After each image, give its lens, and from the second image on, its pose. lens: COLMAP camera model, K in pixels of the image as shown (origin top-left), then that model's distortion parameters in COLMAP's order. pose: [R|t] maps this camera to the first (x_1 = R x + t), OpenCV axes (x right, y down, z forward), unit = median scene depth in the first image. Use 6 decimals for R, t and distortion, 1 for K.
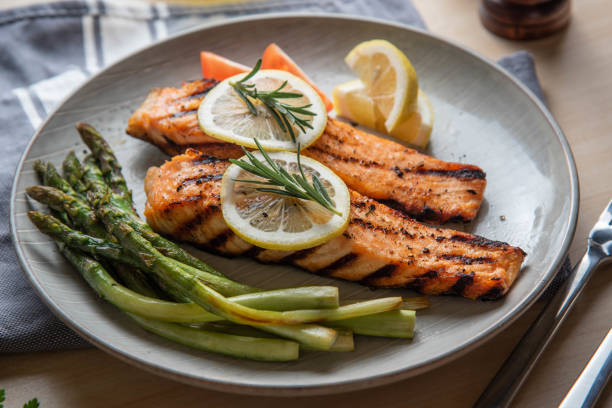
lens RADIAL K [[1837.1, 0, 314.8], [0, 1837.1, 197.8], [0, 0, 1]] dist [0.944984, 0.000000]
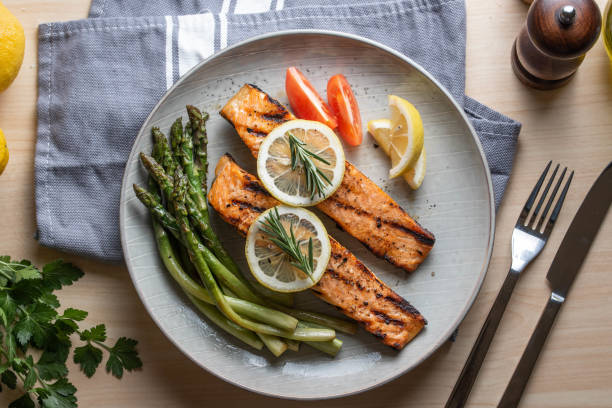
lens RADIAL K [[1650.4, 0, 304.7], [0, 1650.4, 205.8], [0, 0, 1]] dist [0.665529, 0.000000]
pose [[0.940599, 0.338458, -0.026821, 0.021424], [-0.238240, 0.714239, 0.658106, -0.908070], [0.241898, -0.612625, 0.752447, -0.000602]]
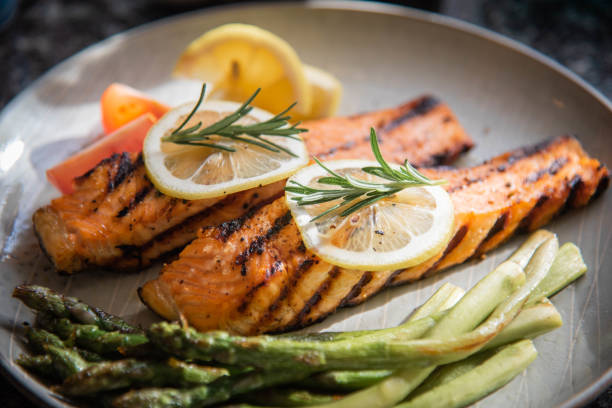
lens RADIAL K [[1650.4, 0, 307.2], [0, 1650.4, 204.8], [0, 0, 1]] dist [0.665529, 0.000000]
pose [[0.665650, -0.456085, 0.590675, -0.440116], [0.483573, 0.866465, 0.124081, -0.099066], [-0.568390, 0.203040, 0.797313, 0.445251]]
